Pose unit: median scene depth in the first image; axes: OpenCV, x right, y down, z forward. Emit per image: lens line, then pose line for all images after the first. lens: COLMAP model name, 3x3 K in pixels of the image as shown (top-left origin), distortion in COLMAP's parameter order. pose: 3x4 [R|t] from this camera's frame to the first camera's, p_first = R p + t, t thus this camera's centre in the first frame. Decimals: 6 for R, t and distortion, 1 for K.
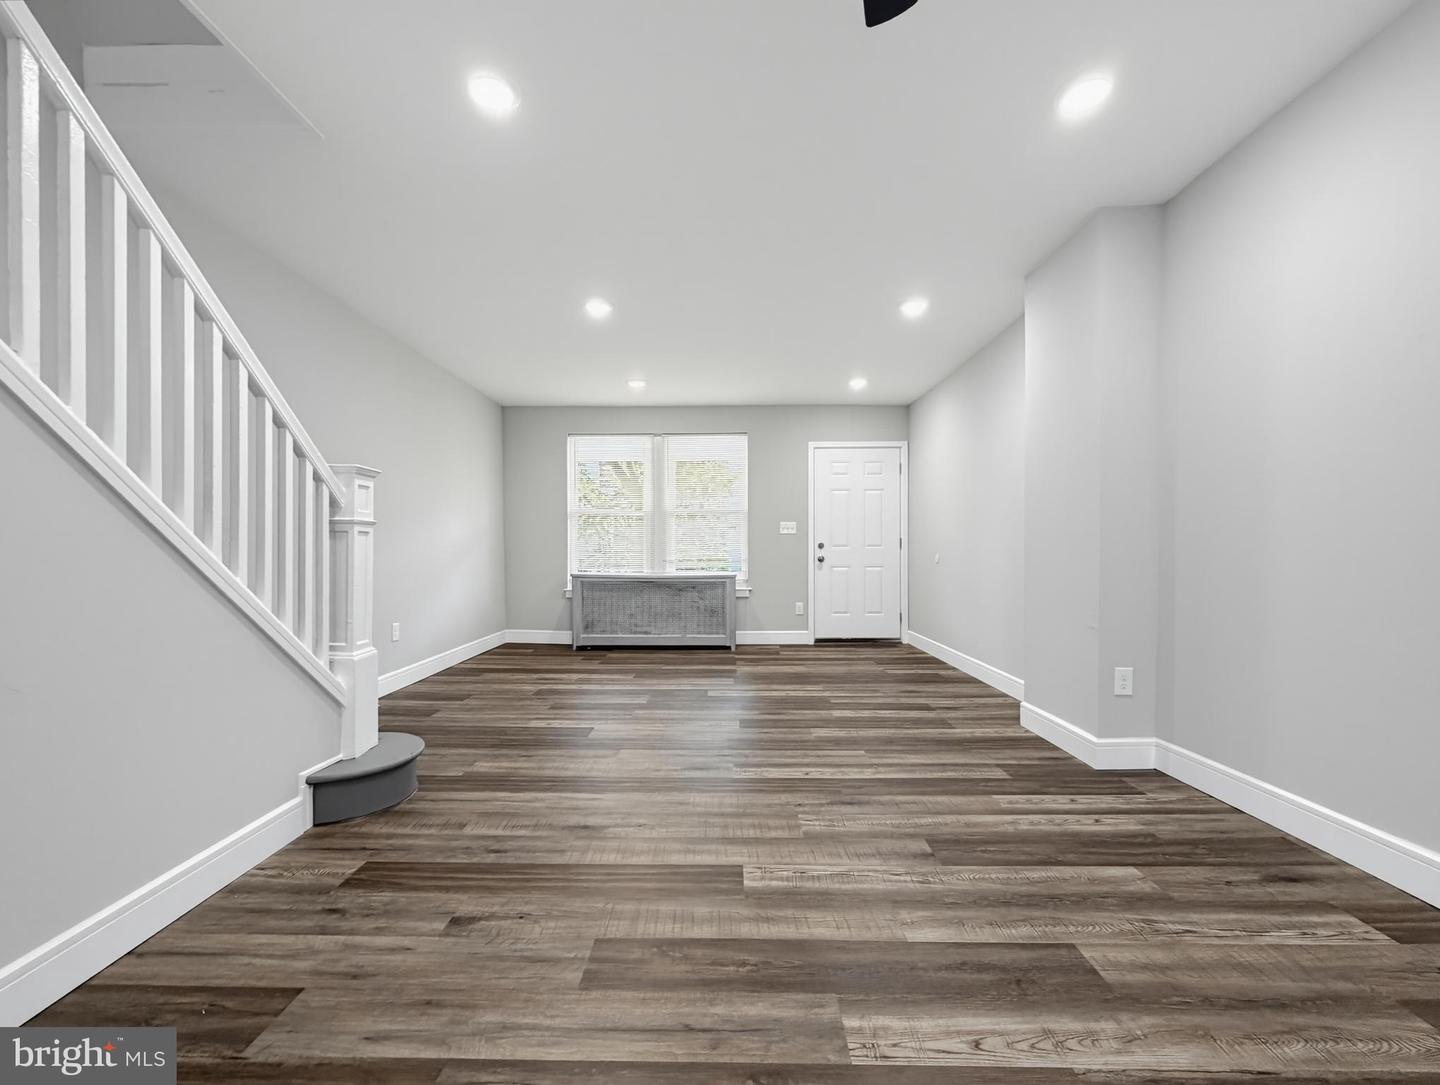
lens RADIAL K [[576.6, 0, 720.0], [0, 576.6, 542.5], [0, 0, 1]] dist [-0.000429, -0.000095]
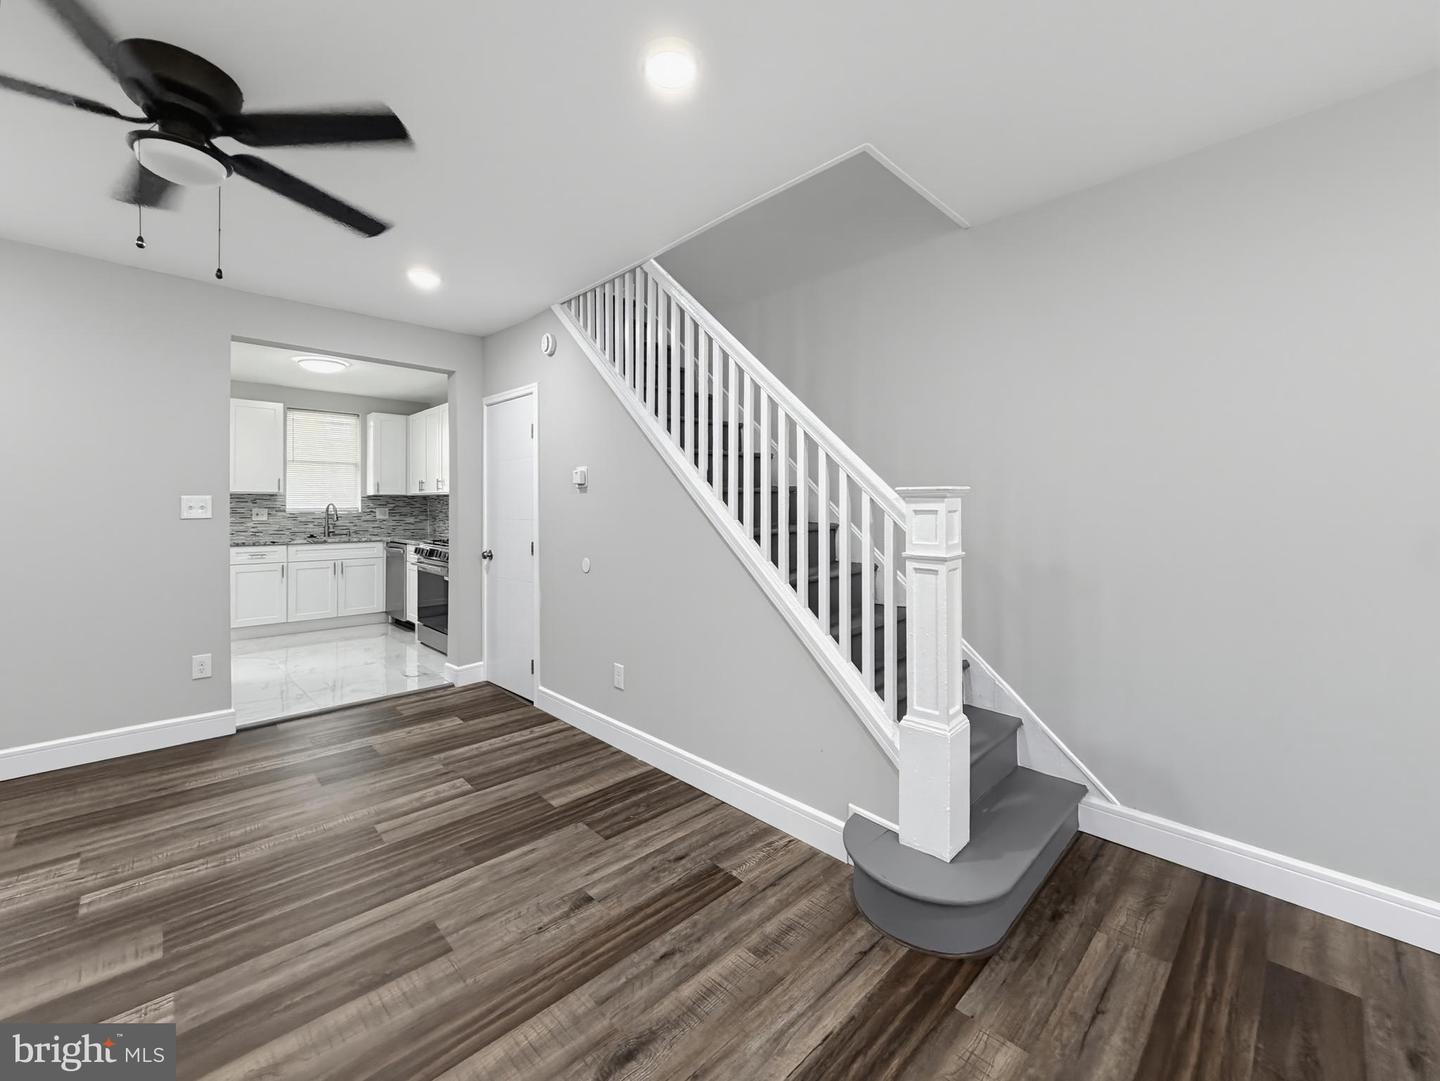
lens RADIAL K [[586.6, 0, 724.3], [0, 586.6, 504.4], [0, 0, 1]] dist [-0.002101, -0.000115]
pose [[-0.703848, -0.000712, -0.710350, 0.189447], [0.009704, 0.999897, -0.010617, -0.138092], [0.710285, -0.014366, -0.703768, 1.861811]]
